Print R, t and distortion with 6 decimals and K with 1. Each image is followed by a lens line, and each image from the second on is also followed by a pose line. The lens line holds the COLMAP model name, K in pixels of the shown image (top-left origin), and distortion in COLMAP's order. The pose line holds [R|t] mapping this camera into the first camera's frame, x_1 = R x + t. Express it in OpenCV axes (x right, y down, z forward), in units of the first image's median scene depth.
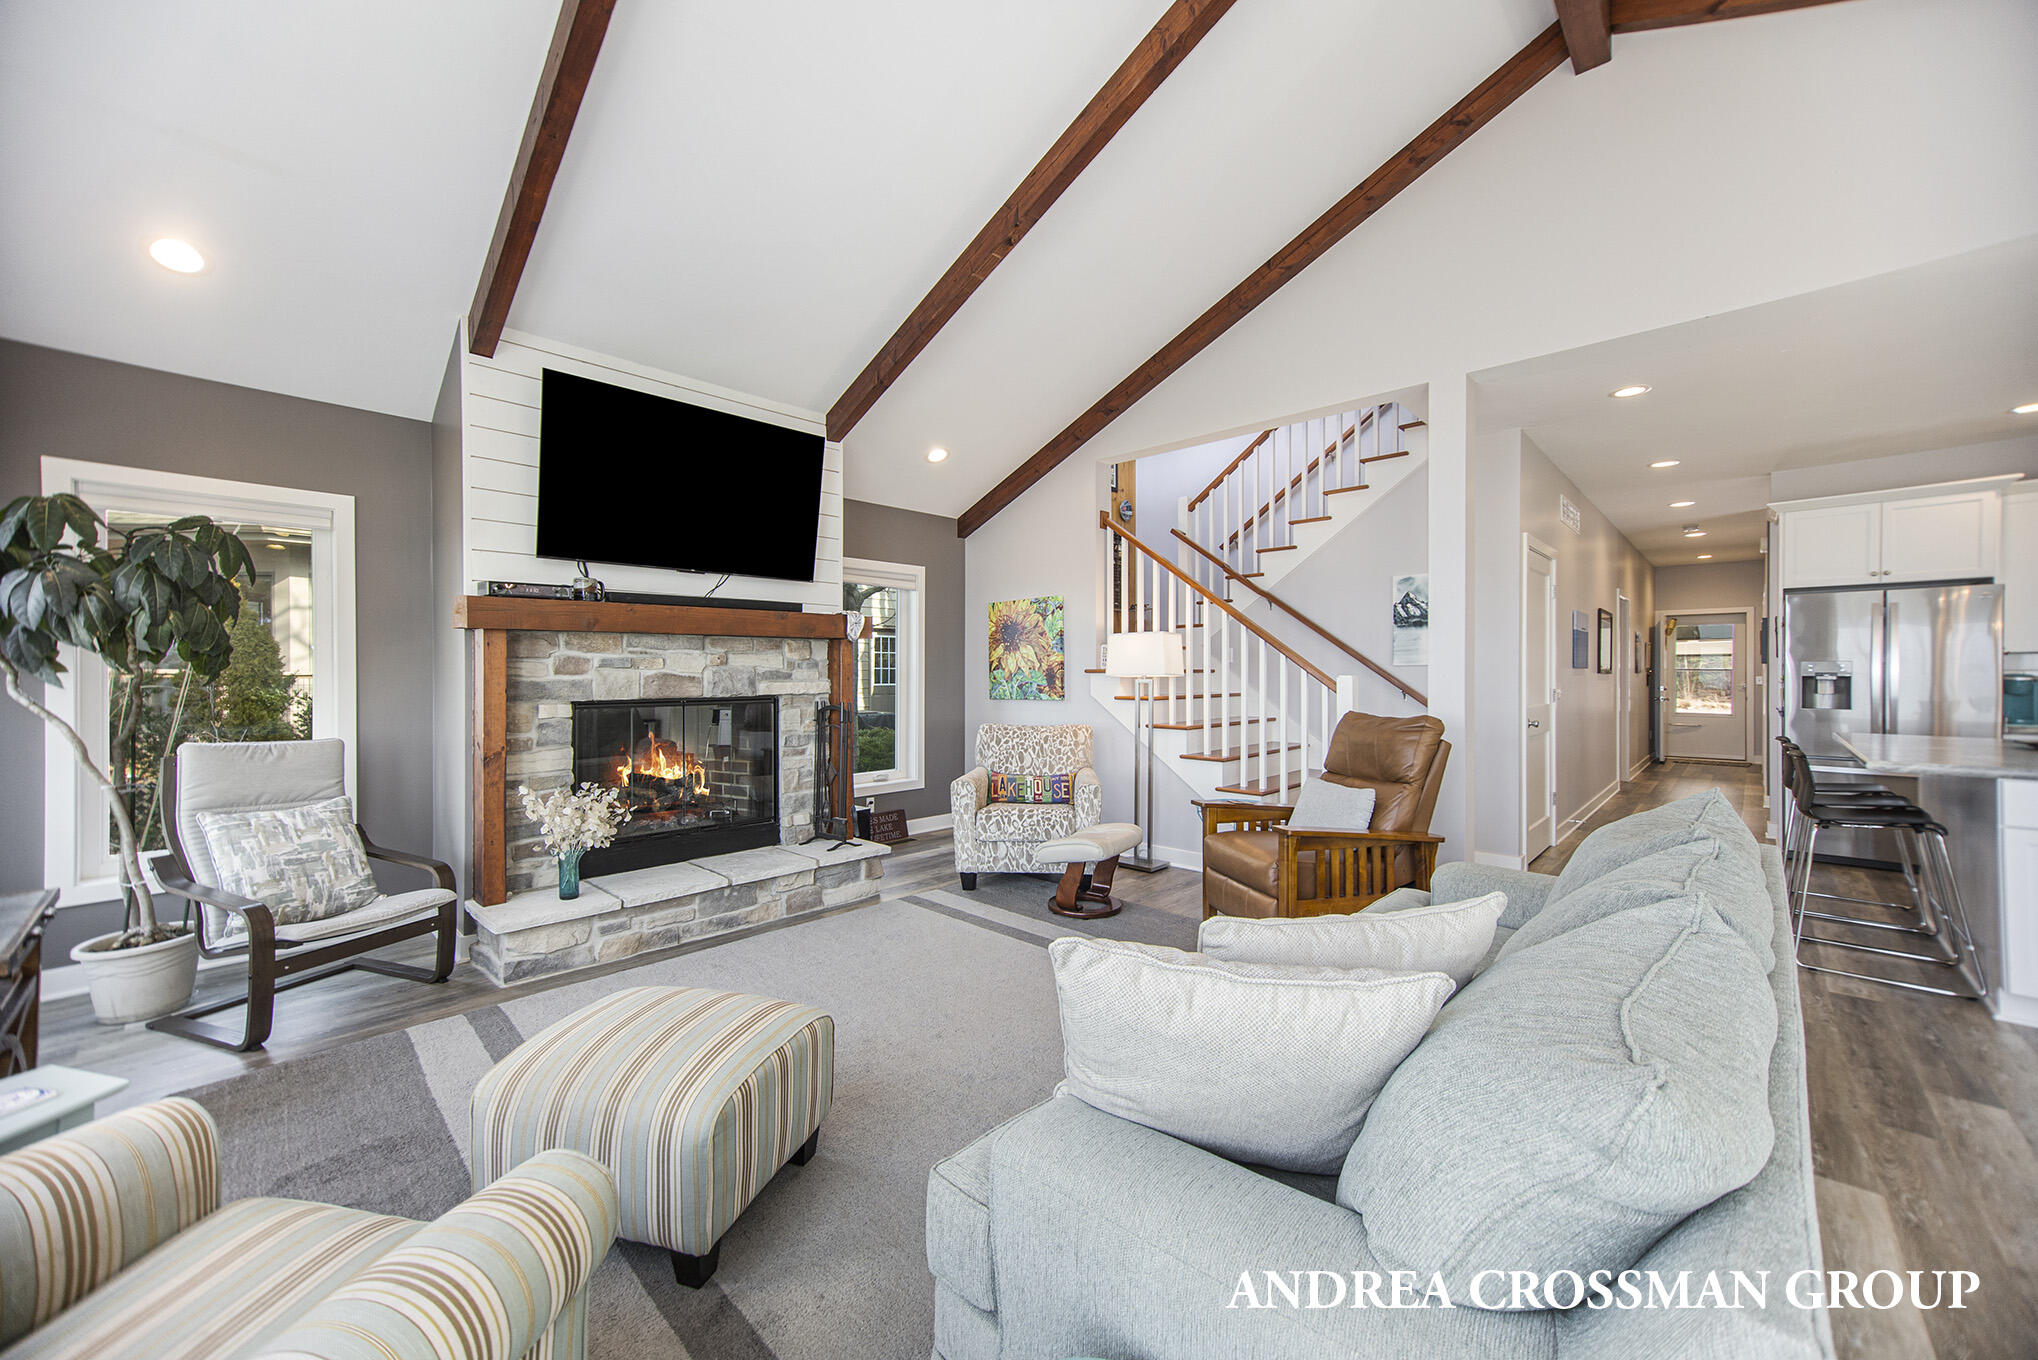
lens RADIAL K [[776.8, 0, 1045.6], [0, 776.8, 677.8], [0, 0, 1]] dist [-0.011301, 0.005403]
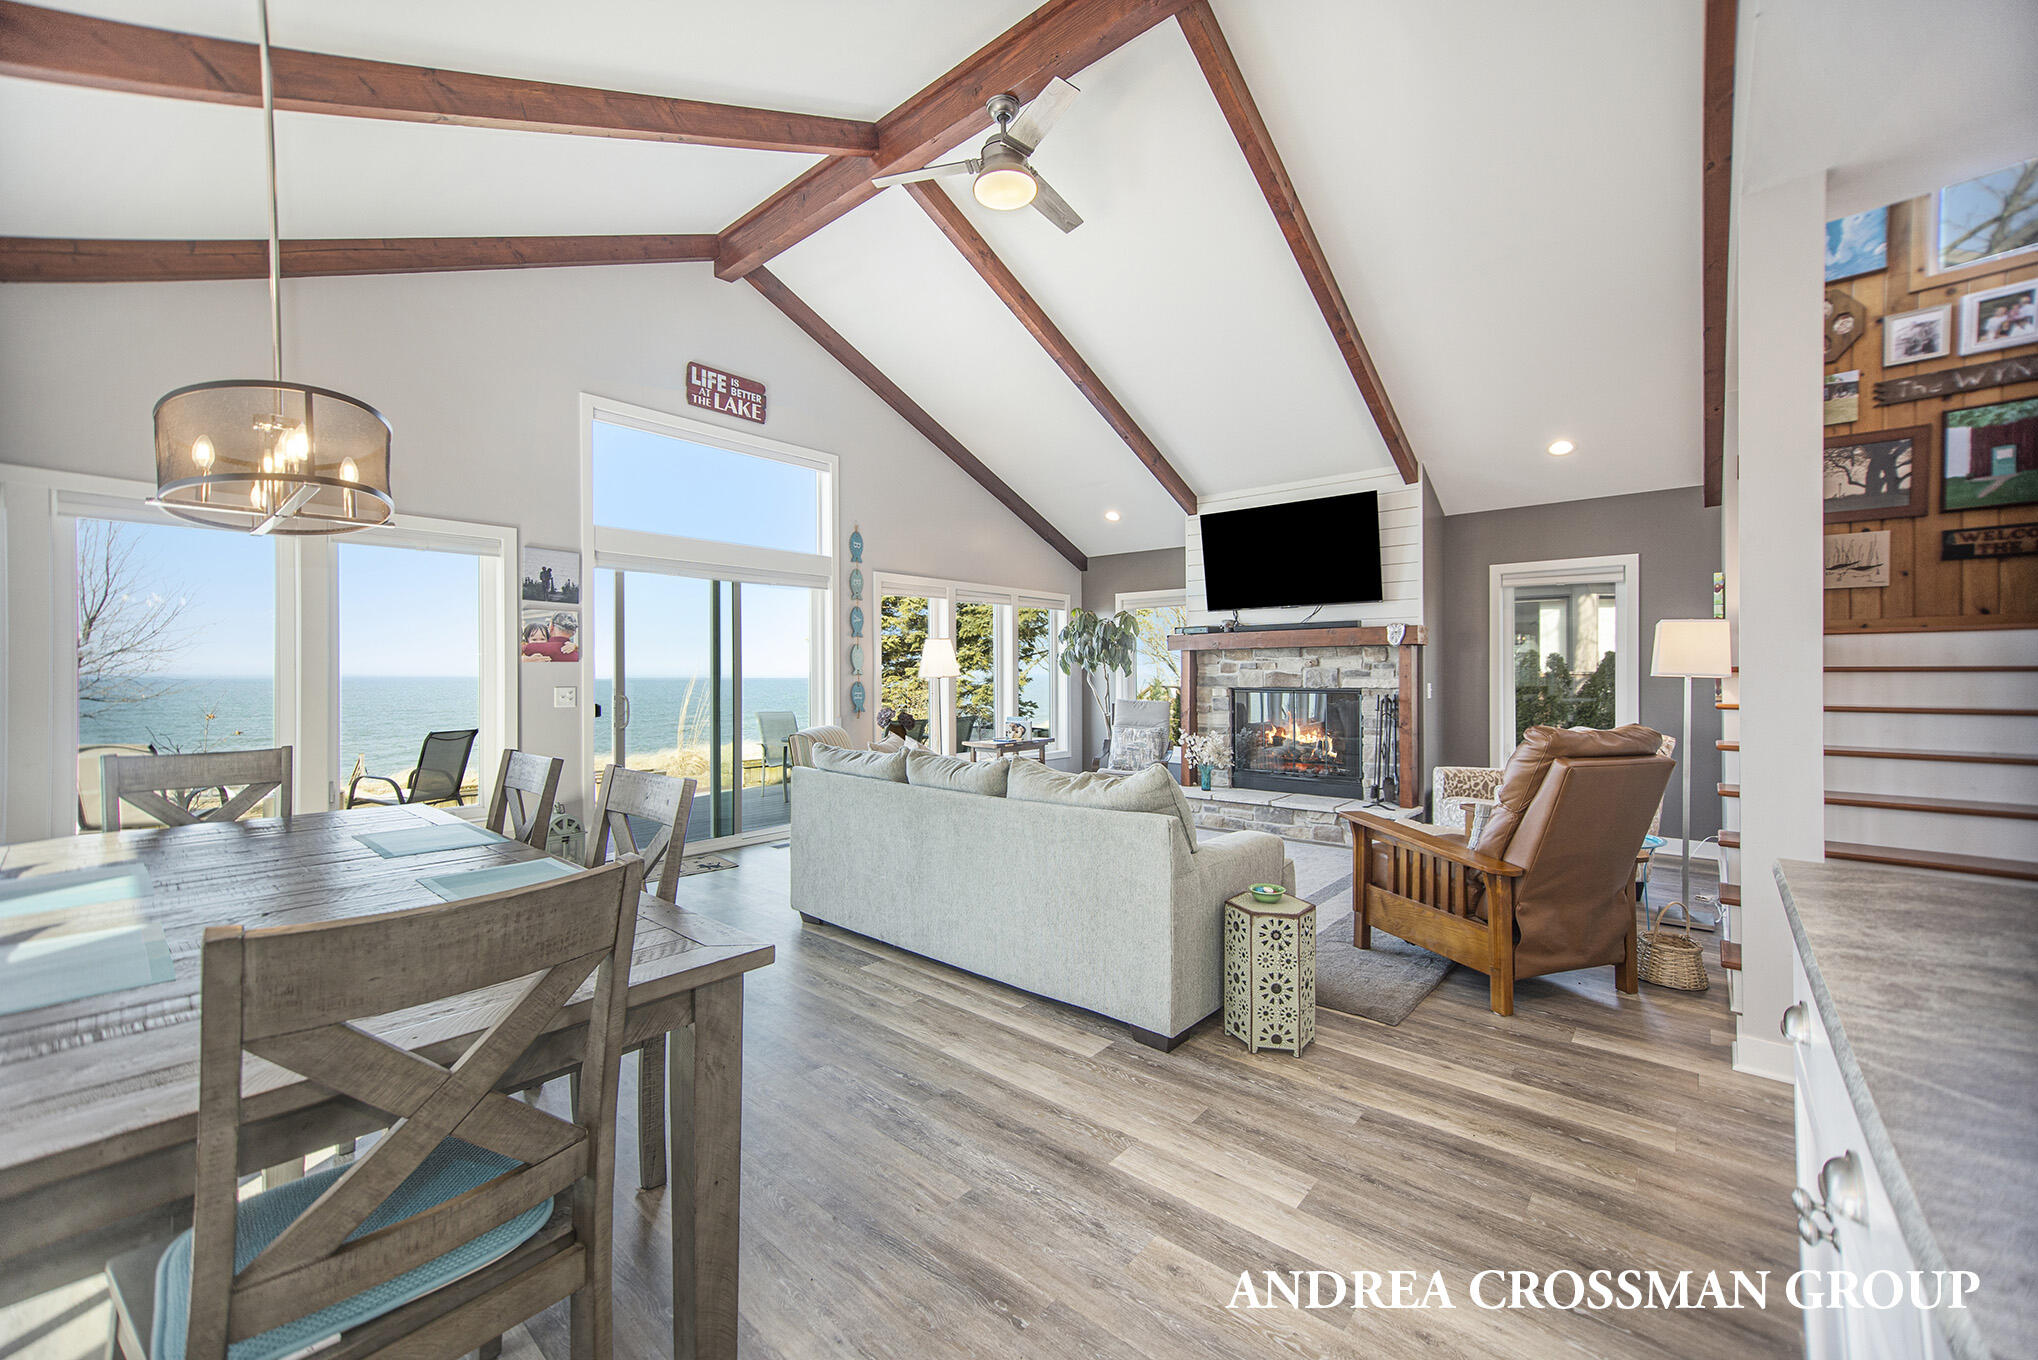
lens RADIAL K [[800.6, 0, 986.2], [0, 800.6, 670.2], [0, 0, 1]] dist [-0.000630, 0.001924]
pose [[0.010618, -0.004028, -0.999936, 0.921360], [0.001473, 0.999991, -0.004012, -0.003924], [0.999943, -0.001430, 0.010624, 0.294965]]
